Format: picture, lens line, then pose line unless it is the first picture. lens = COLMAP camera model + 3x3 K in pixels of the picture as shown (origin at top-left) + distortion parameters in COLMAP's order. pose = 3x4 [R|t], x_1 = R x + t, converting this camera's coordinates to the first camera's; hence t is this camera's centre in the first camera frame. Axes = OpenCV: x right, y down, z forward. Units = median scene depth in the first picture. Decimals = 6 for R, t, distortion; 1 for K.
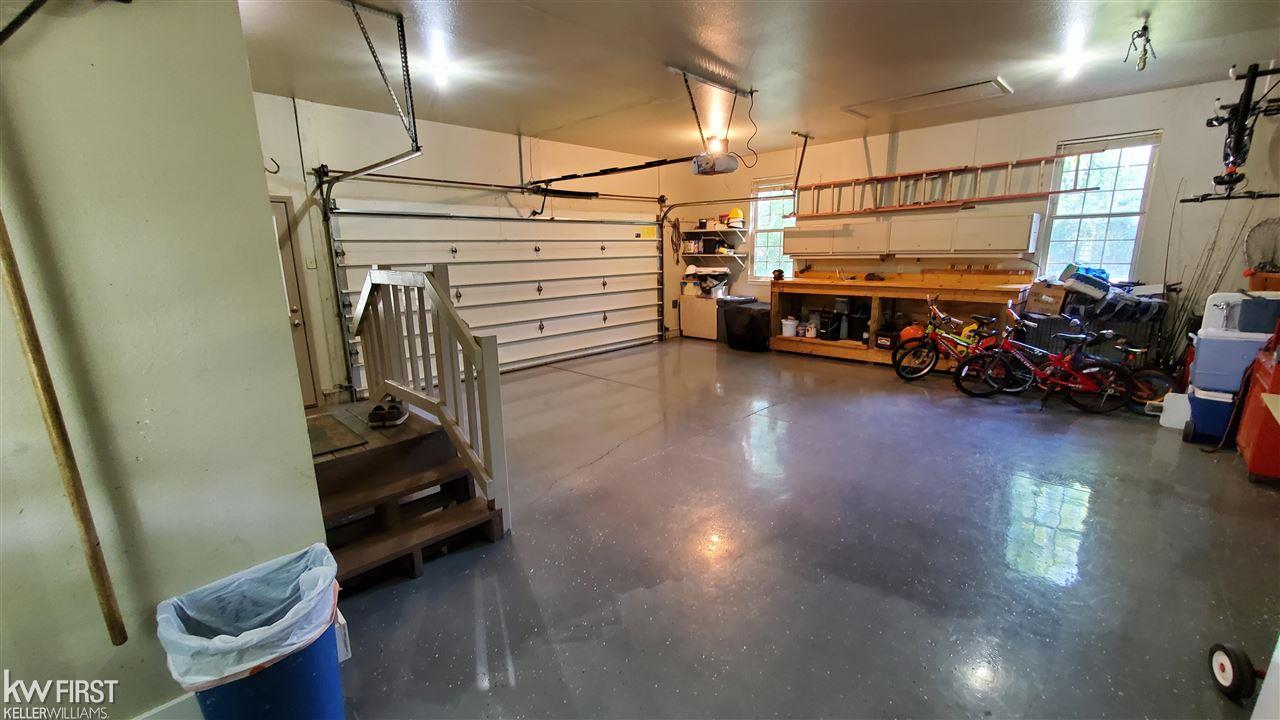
lens RADIAL K [[506.6, 0, 640.2], [0, 506.6, 360.6], [0, 0, 1]] dist [-0.006656, -0.000751]
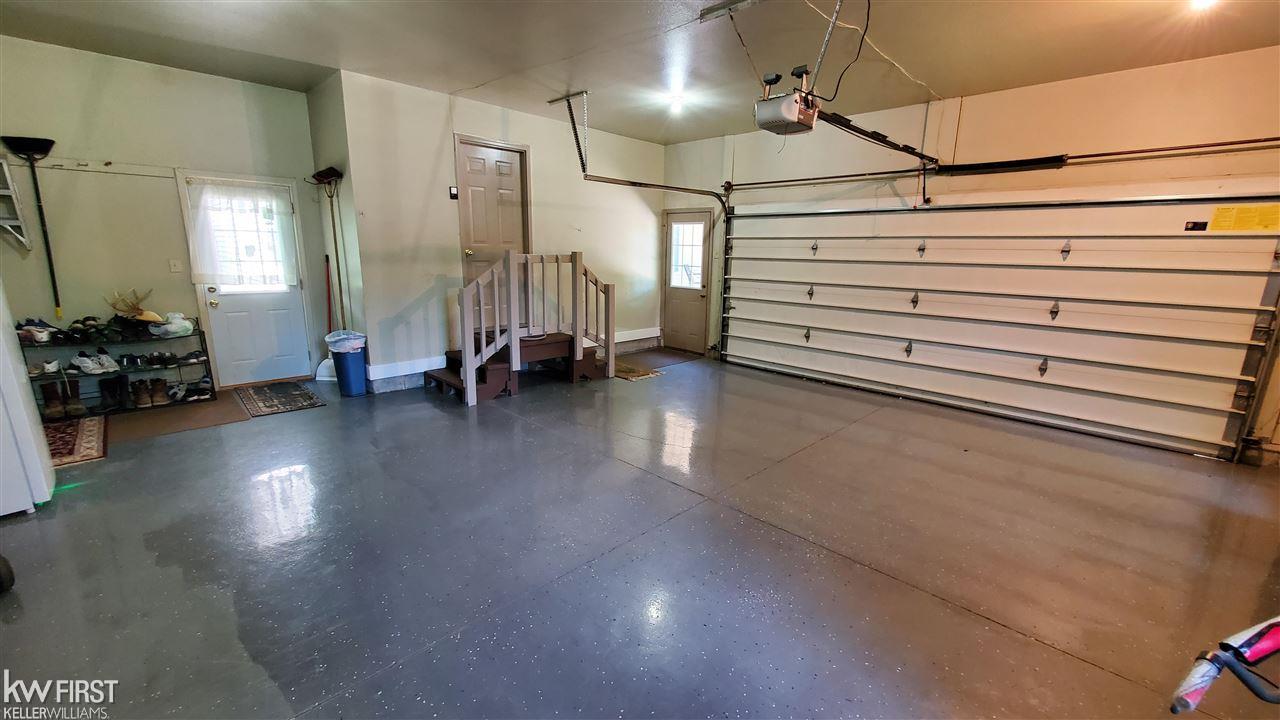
lens RADIAL K [[506.6, 0, 636.6], [0, 506.6, 362.0], [0, 0, 1]] dist [-0.006656, -0.000751]
pose [[-0.003502, 0.236798, -0.971553, 0.590787], [-0.223997, 0.946685, 0.231544, -0.140712], [0.974583, 0.218436, 0.049727, 0.591121]]
